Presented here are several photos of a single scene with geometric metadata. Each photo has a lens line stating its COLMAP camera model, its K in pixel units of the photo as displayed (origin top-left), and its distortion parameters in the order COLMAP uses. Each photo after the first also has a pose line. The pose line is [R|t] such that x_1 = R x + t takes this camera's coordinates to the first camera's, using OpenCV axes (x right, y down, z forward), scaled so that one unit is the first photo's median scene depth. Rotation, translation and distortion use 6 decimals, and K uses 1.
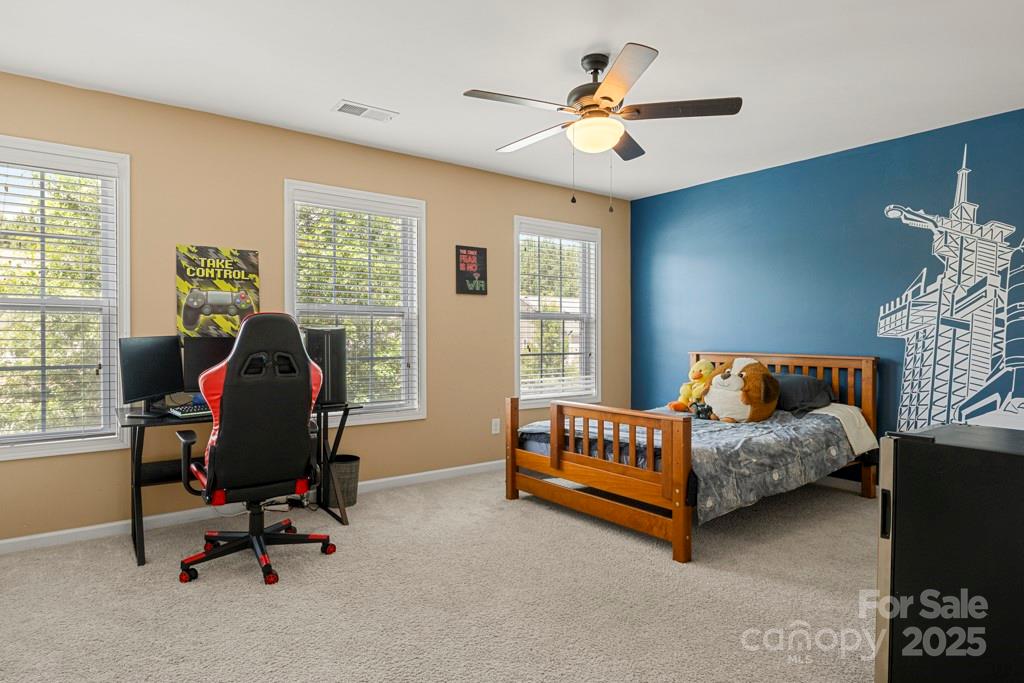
lens RADIAL K [[587.0, 0, 508.9], [0, 587.0, 340.6], [0, 0, 1]] dist [-0.004903, -0.000299]
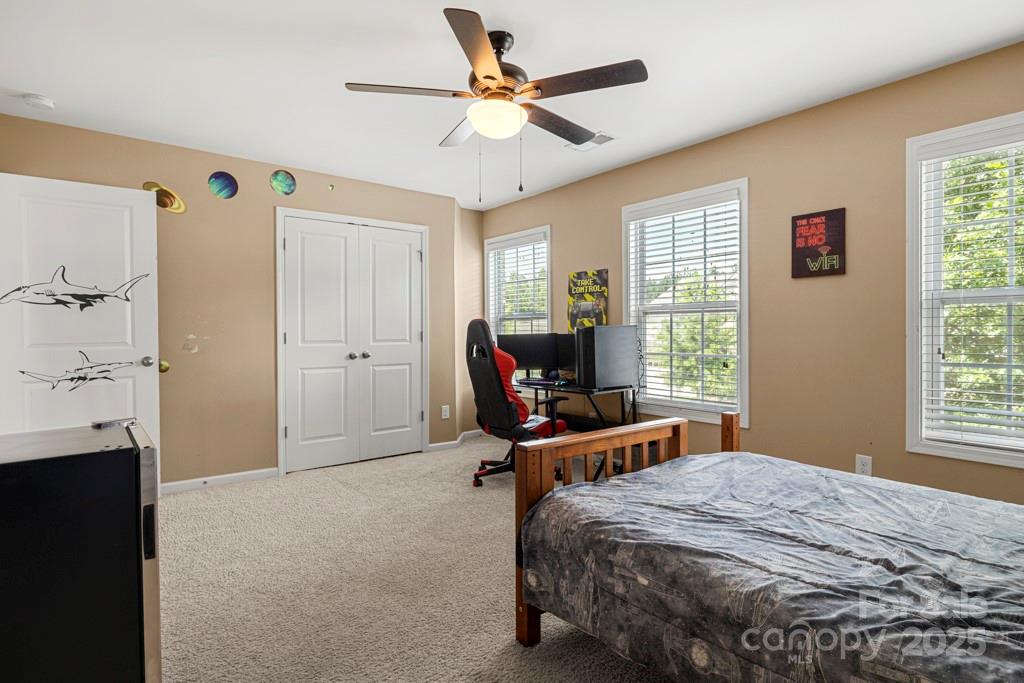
lens RADIAL K [[515.4, 0, 508.5], [0, 515.4, 340.6], [0, 0, 1]] dist [-0.005045, -0.000447]
pose [[0.026646, 0.015970, -0.999517, 0.738884], [-0.003532, 0.999868, 0.015882, -0.008132], [0.999639, 0.003107, 0.026698, 0.754050]]
